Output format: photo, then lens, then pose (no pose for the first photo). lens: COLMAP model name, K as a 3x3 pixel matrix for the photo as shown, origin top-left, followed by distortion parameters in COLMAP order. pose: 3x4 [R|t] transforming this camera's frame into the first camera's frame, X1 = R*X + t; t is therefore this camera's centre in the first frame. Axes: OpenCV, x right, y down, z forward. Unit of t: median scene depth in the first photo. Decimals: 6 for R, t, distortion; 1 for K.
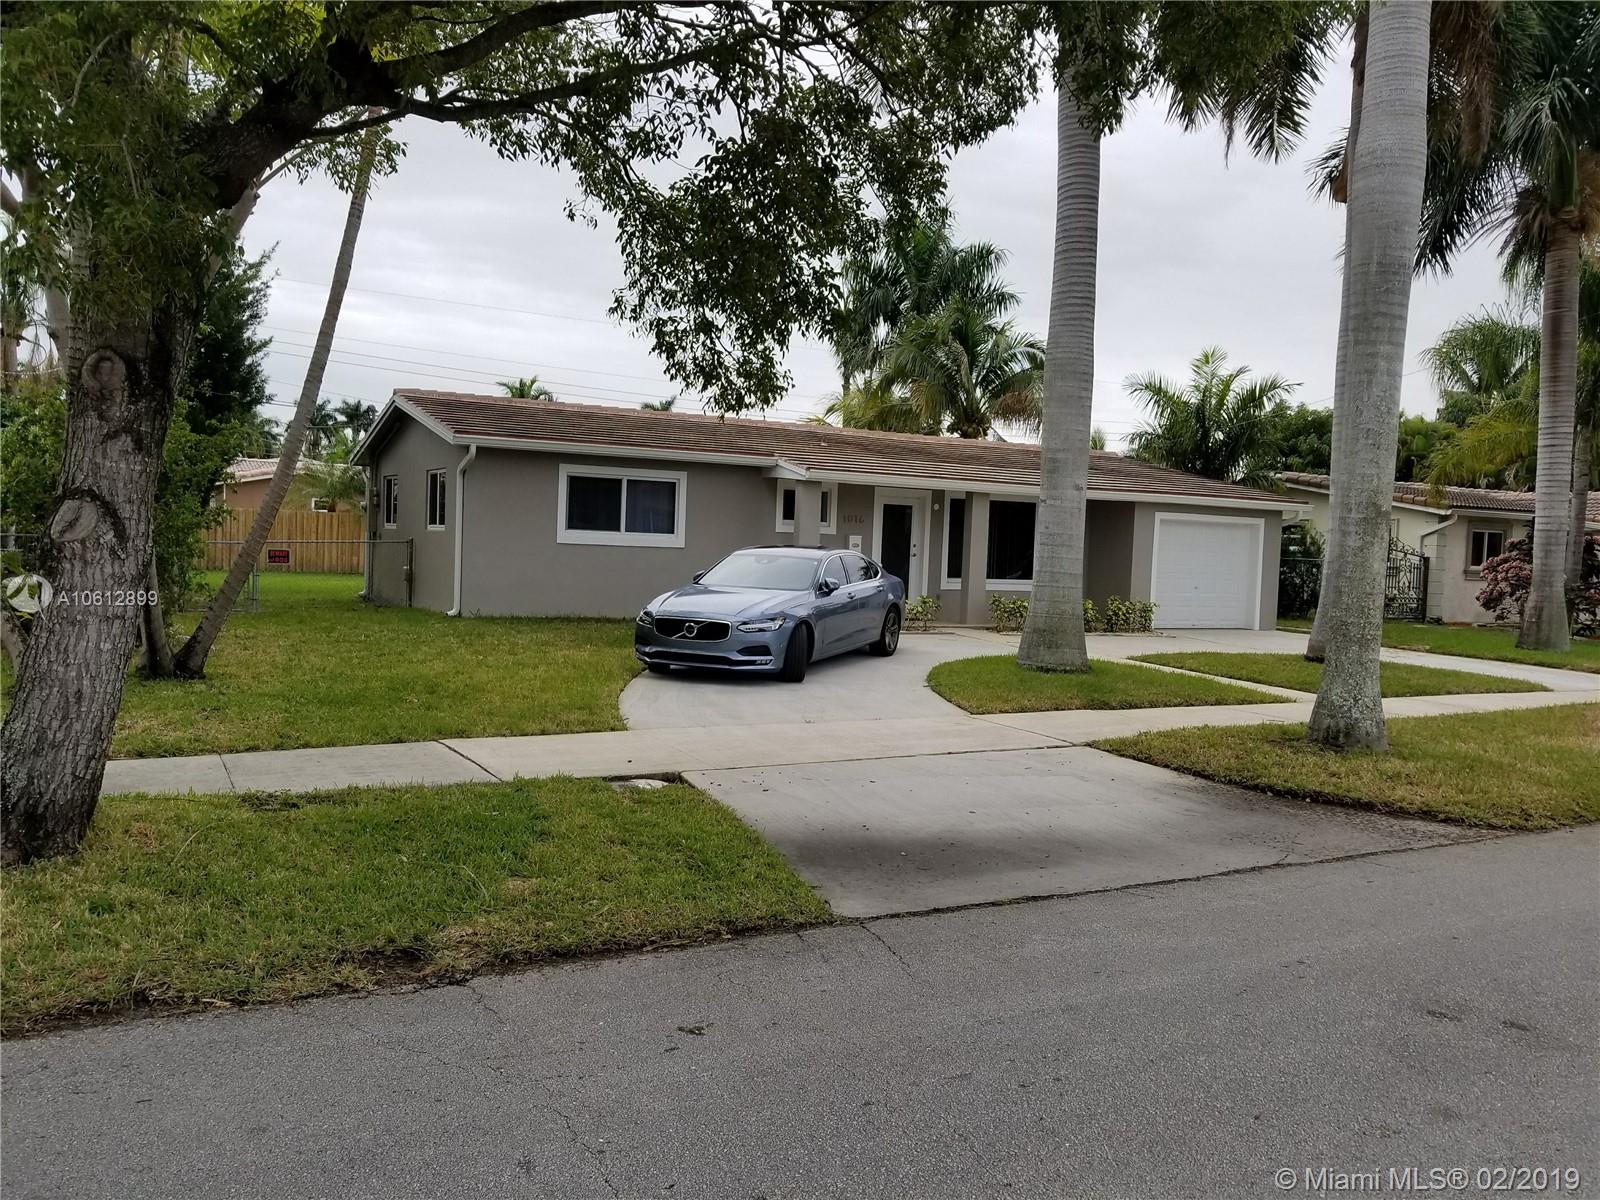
lens RADIAL K [[1259.3, 0, 808.0], [0, 1259.3, 589.9], [0, 0, 1]] dist [-0.004823, -0.001427]
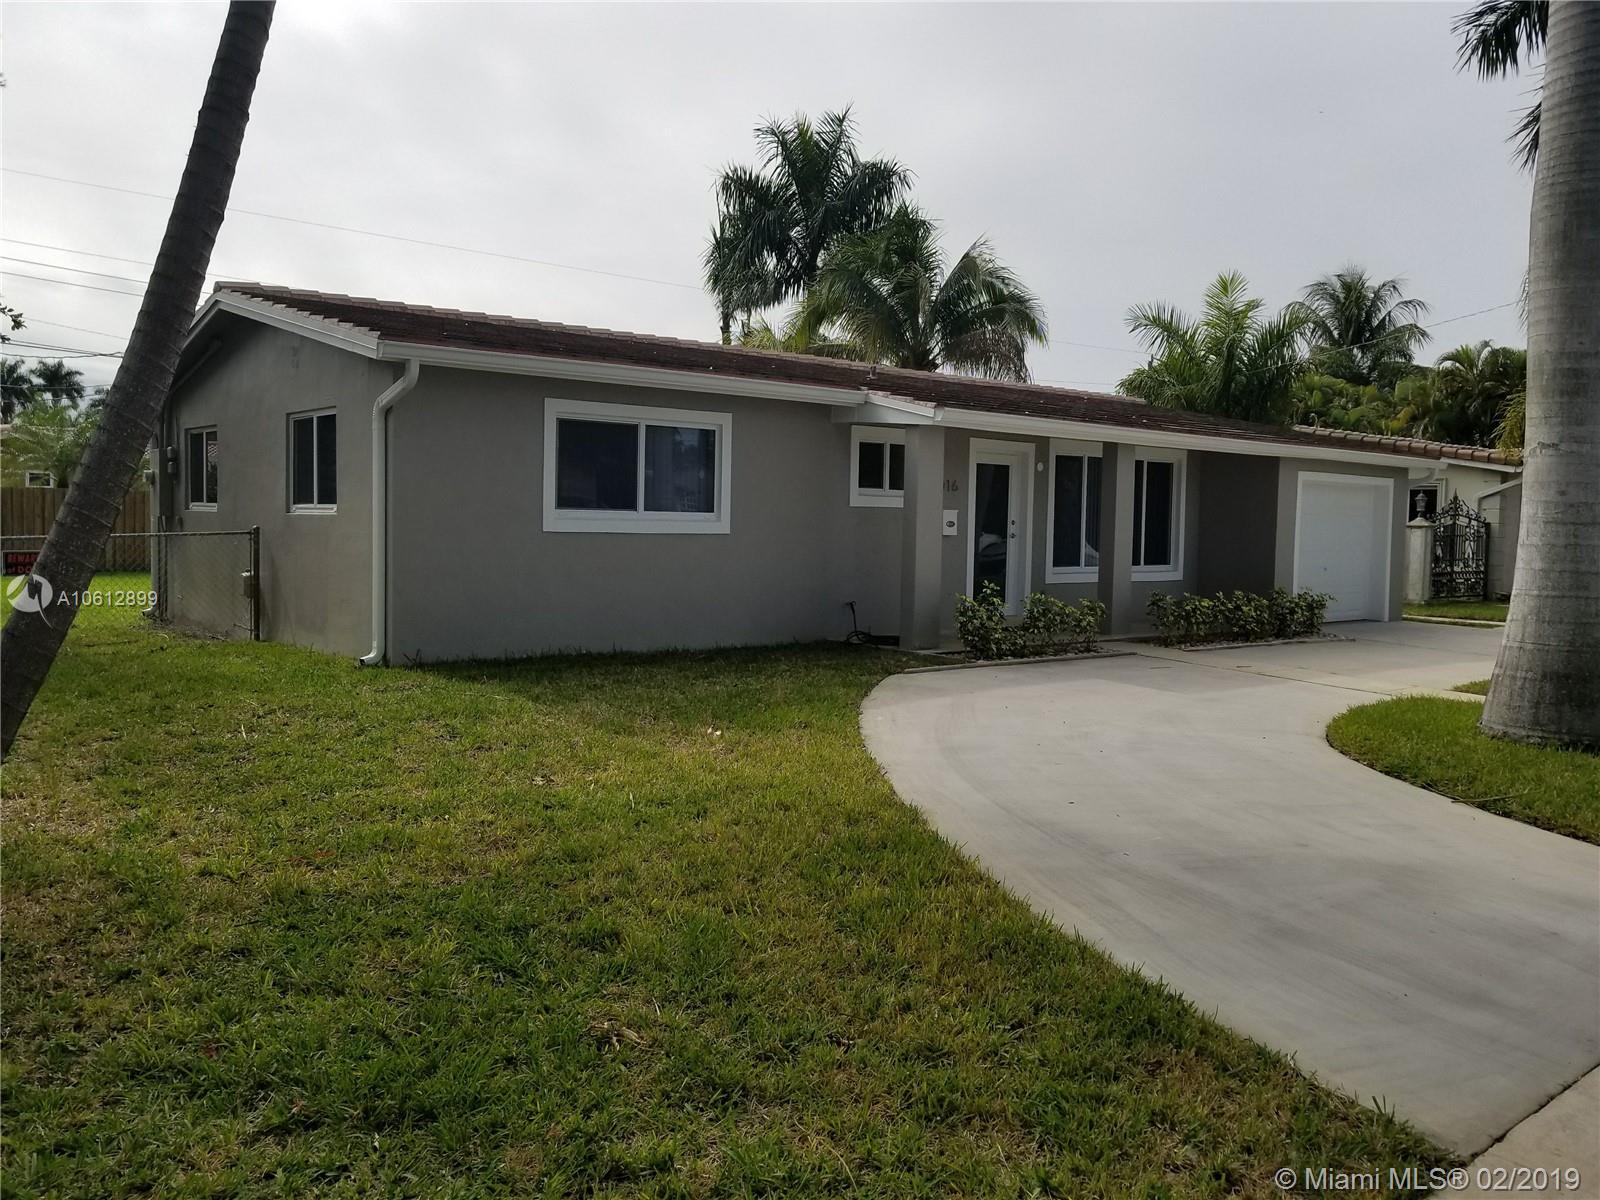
lens RADIAL K [[1259.3, 0, 802.9], [0, 1259.3, 569.6], [0, 0, 1]] dist [-0.004823, -0.001427]
pose [[0.981086, -0.026018, 0.191814, -0.165256], [0.024455, 0.999646, 0.010511, -0.019310], [-0.192019, -0.005622, 0.981375, 0.336628]]
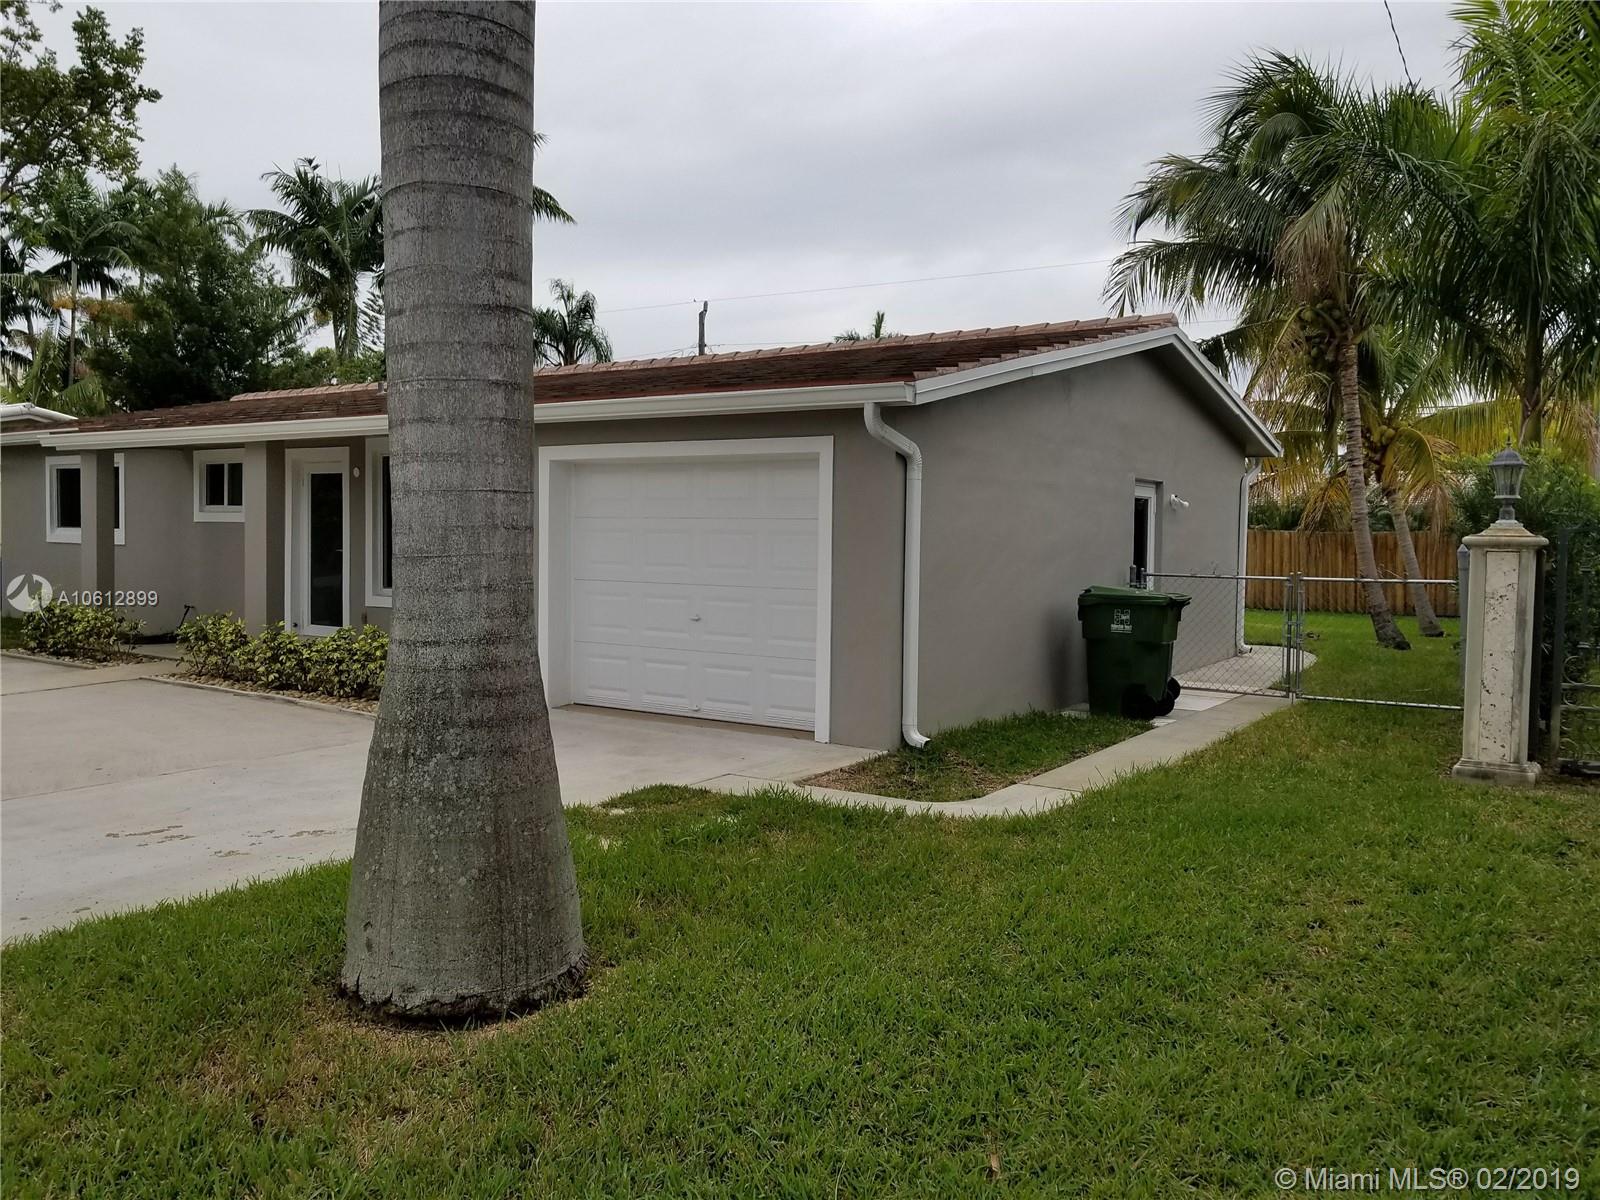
lens RADIAL K [[1259.3, 0, 813.6], [0, 1259.3, 604.8], [0, 0, 1]] dist [-0.004823, -0.001427]
pose [[0.462827, 0.015680, -0.886310, 0.757231], [-0.033286, 0.999446, 0.000300, -0.008509], [0.885823, 0.029363, 0.463092, 0.916363]]
